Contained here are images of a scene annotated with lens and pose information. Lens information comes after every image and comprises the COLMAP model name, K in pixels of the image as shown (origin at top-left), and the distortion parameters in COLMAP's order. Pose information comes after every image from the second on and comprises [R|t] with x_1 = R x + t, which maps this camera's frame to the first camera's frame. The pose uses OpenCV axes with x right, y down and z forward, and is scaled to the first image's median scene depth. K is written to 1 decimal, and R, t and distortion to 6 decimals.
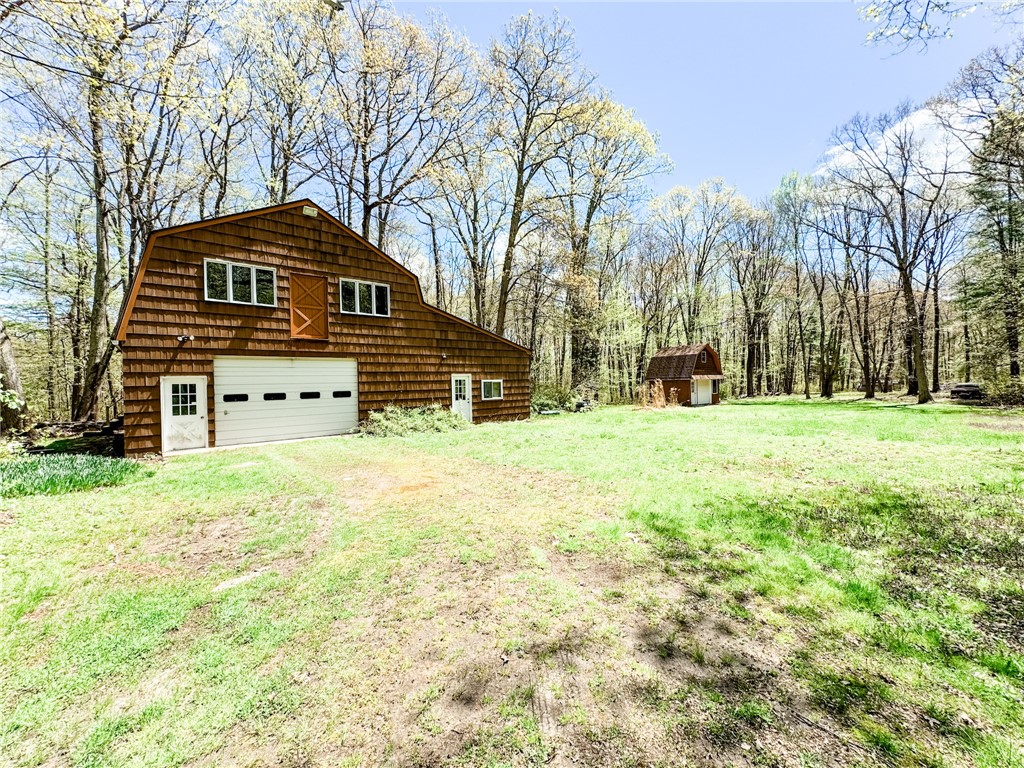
lens RADIAL K [[413.1, 0, 513.6], [0, 413.1, 386.8], [0, 0, 1]] dist [-0.000496, 0.000322]
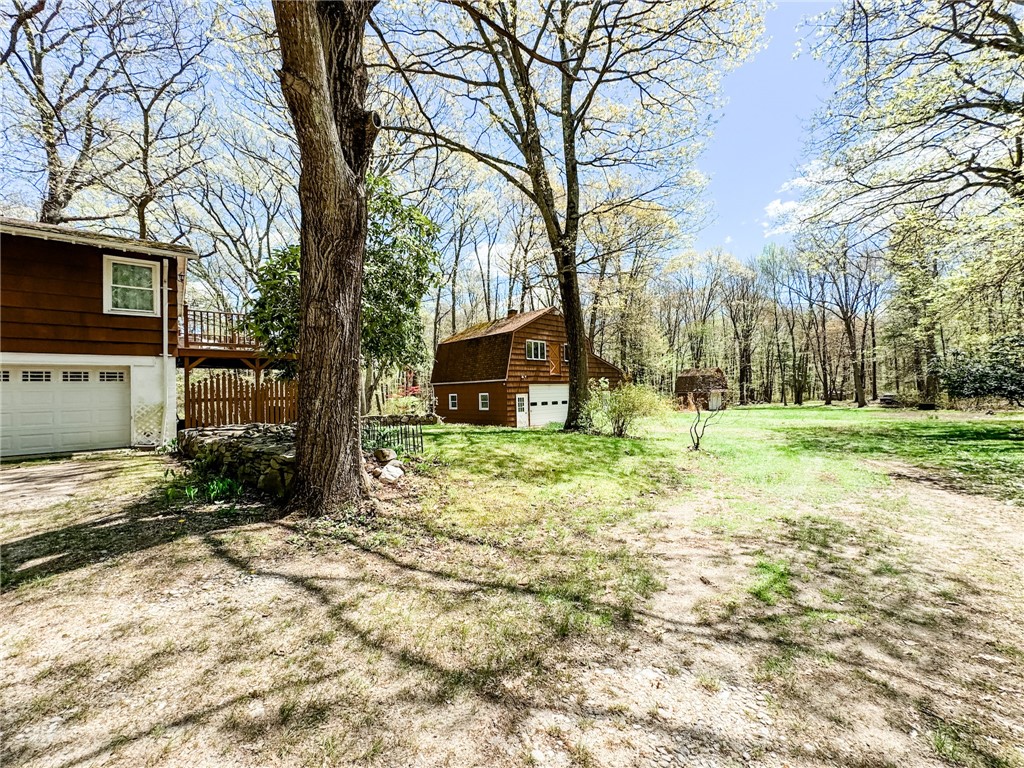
lens RADIAL K [[413.1, 0, 510.4], [0, 413.1, 381.8], [0, 0, 1]] dist [-0.000496, 0.000322]
pose [[0.998899, -0.004439, 0.046701, -0.380946], [0.006309, 0.999181, -0.039970, -0.001034], [-0.046486, 0.040221, 0.998109, -0.474379]]
